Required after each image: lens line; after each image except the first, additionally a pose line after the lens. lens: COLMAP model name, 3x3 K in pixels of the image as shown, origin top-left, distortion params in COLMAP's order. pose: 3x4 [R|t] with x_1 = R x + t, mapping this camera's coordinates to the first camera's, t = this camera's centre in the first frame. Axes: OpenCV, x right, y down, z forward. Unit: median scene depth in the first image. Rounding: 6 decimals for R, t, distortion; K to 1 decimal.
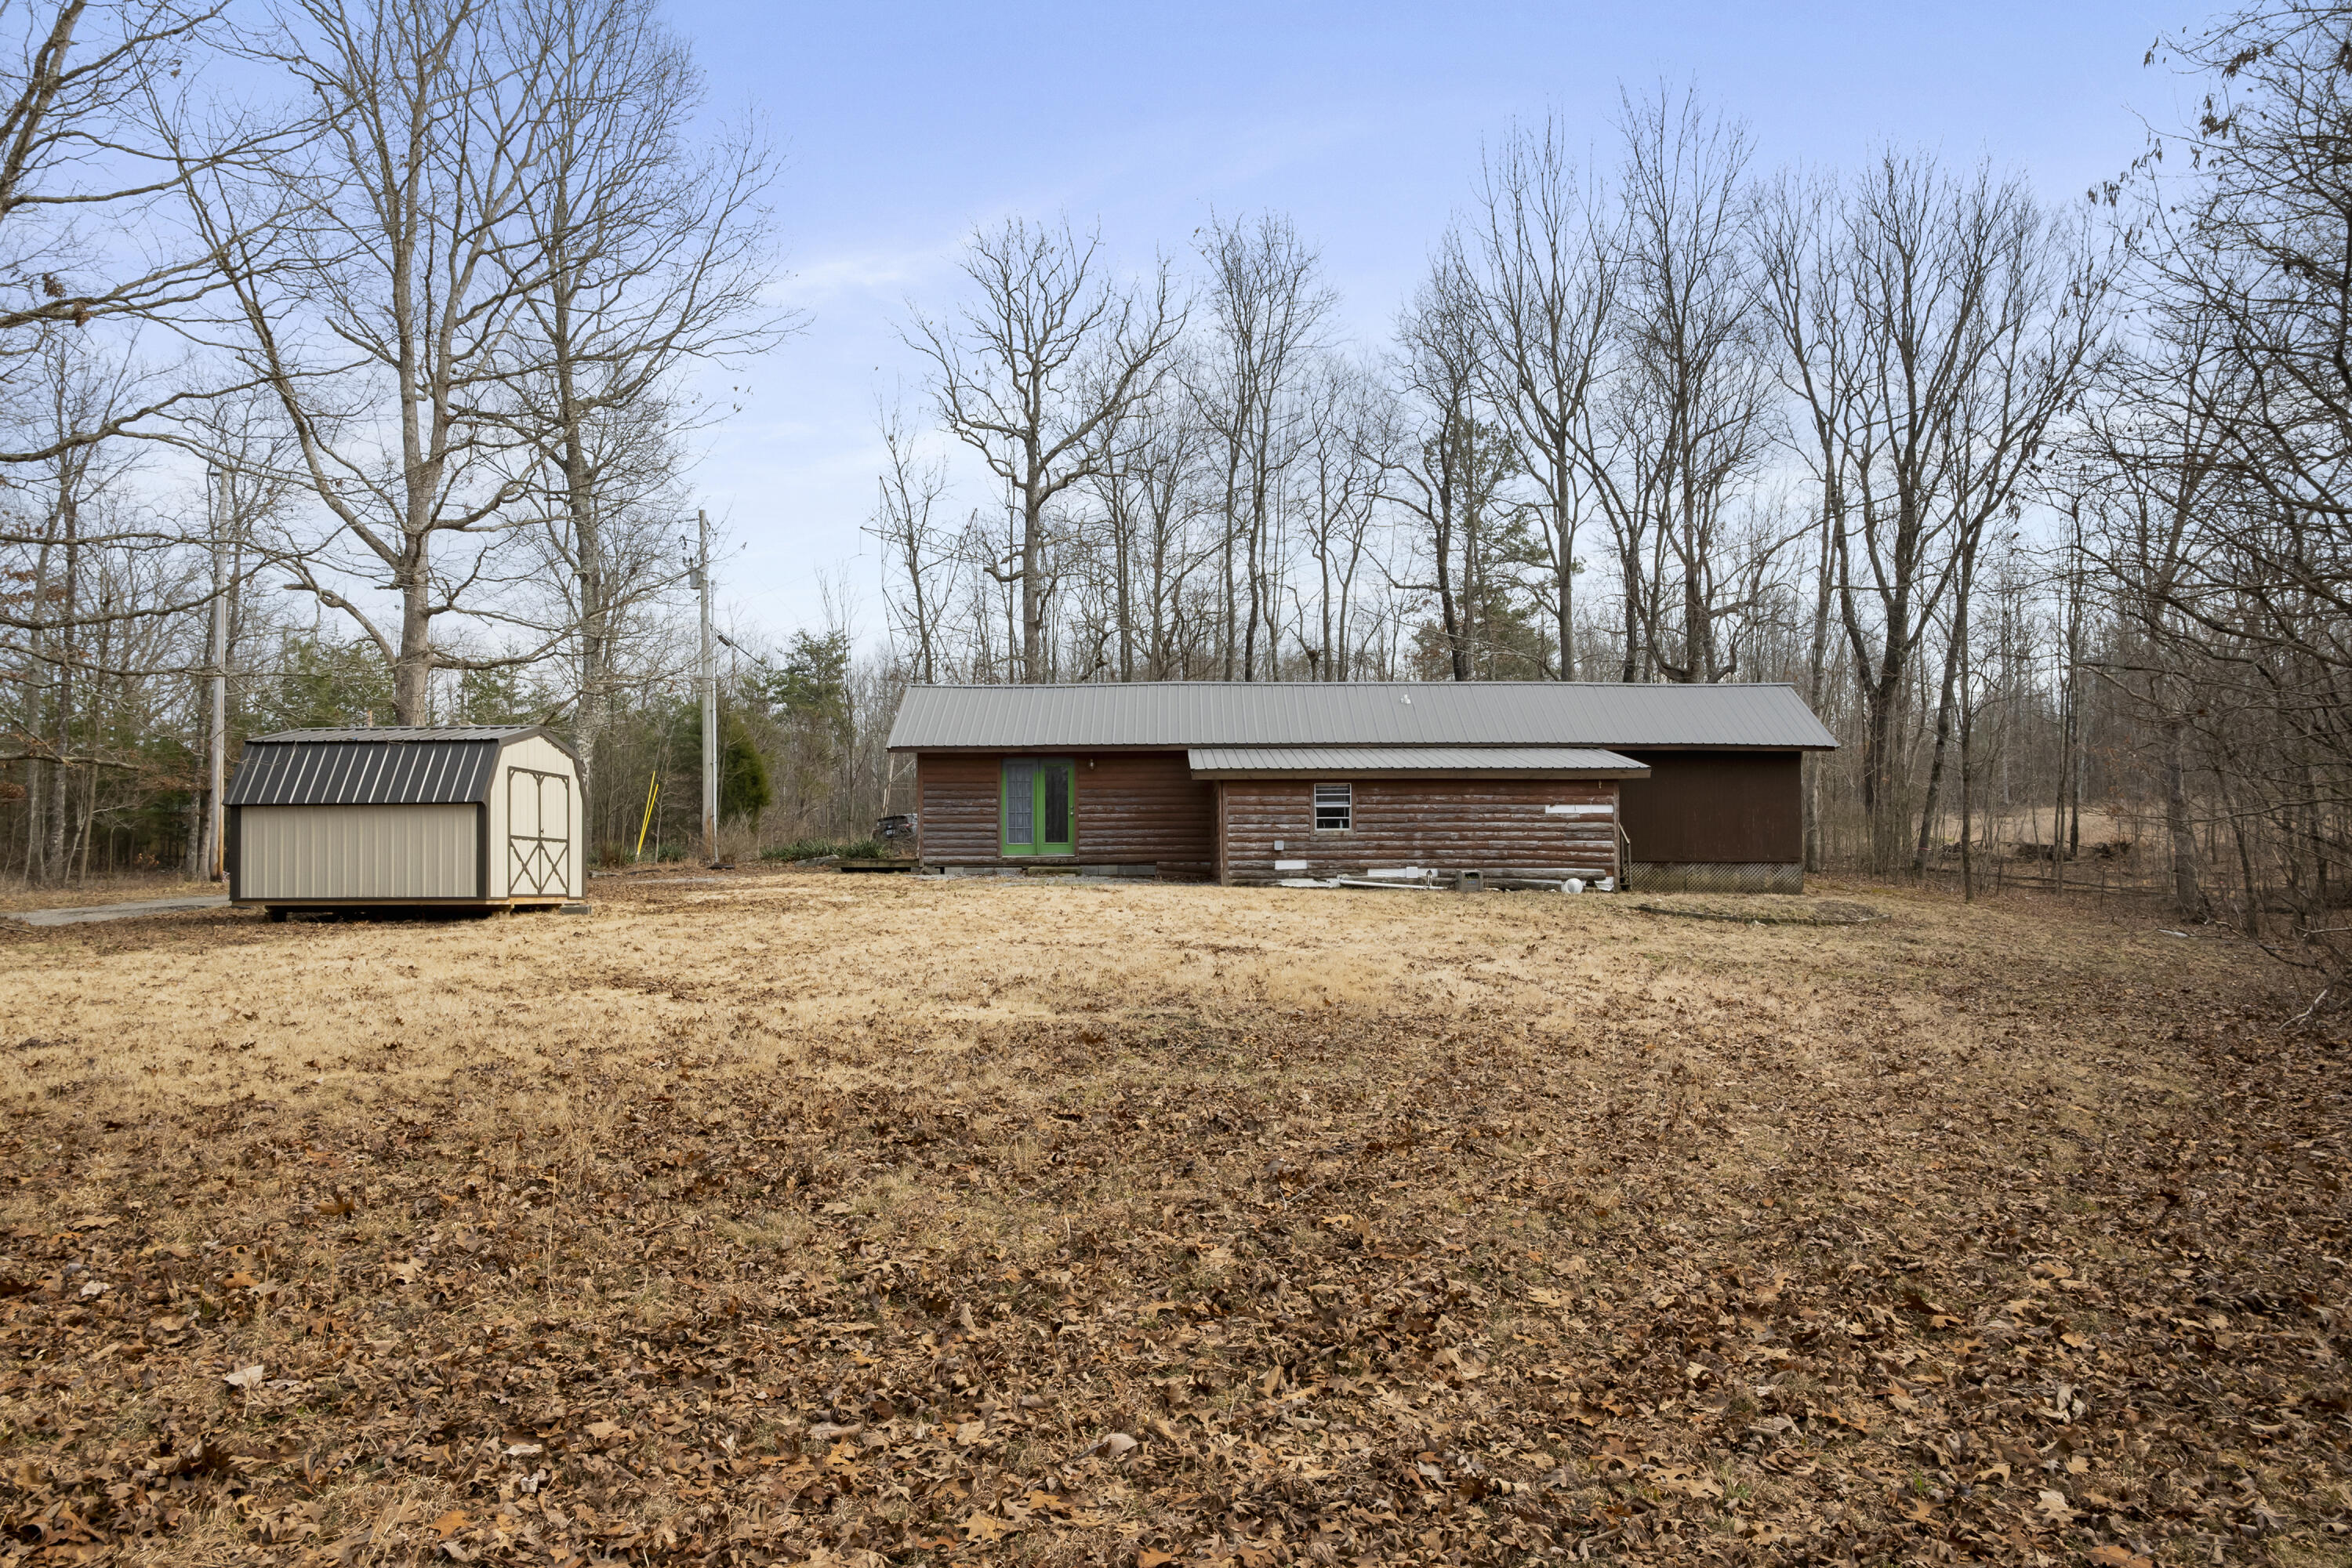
lens RADIAL K [[1493.7, 0, 1176.0], [0, 1493.7, 784.0], [0, 0, 1]] dist [0.032127, 0.000199]
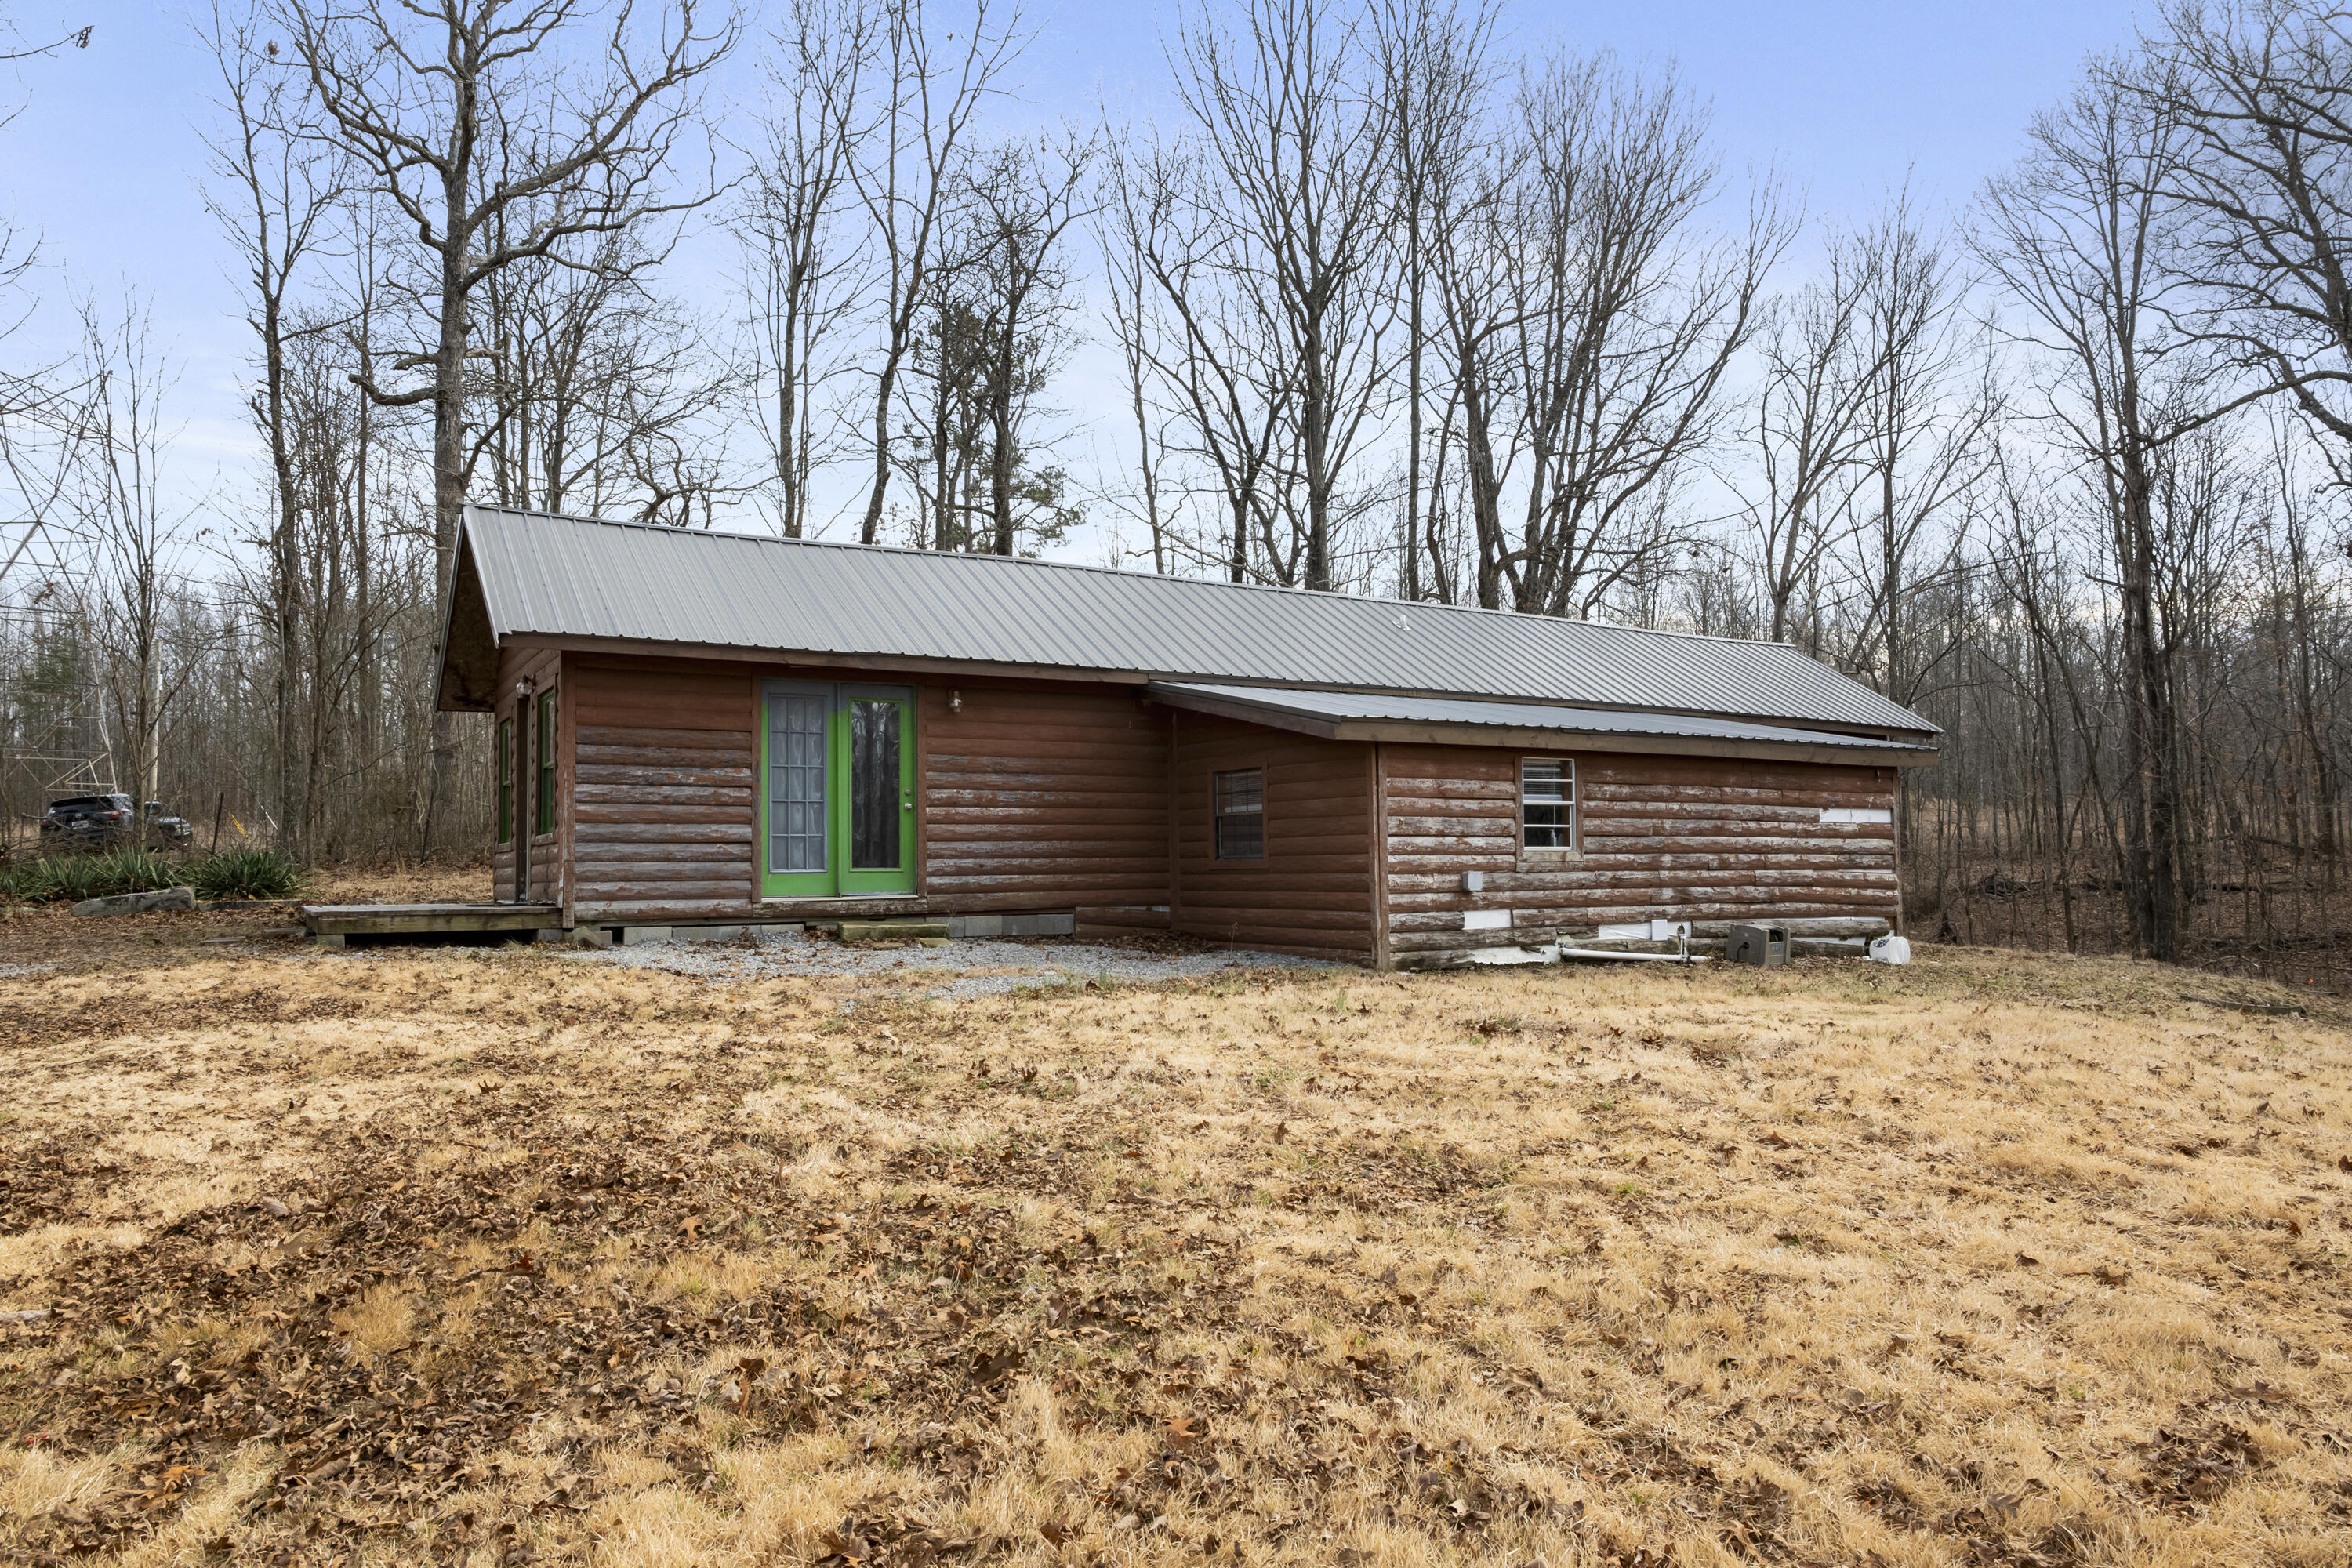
lens RADIAL K [[1493.7, 0, 1176.0], [0, 1493.7, 784.0], [0, 0, 1]] dist [0.032127, 0.000199]
pose [[0.868928, 0.025389, 0.494287, -0.256178], [-0.027367, 0.999620, -0.003236, 0.013532], [-0.494181, -0.010715, 0.869293, 0.620547]]
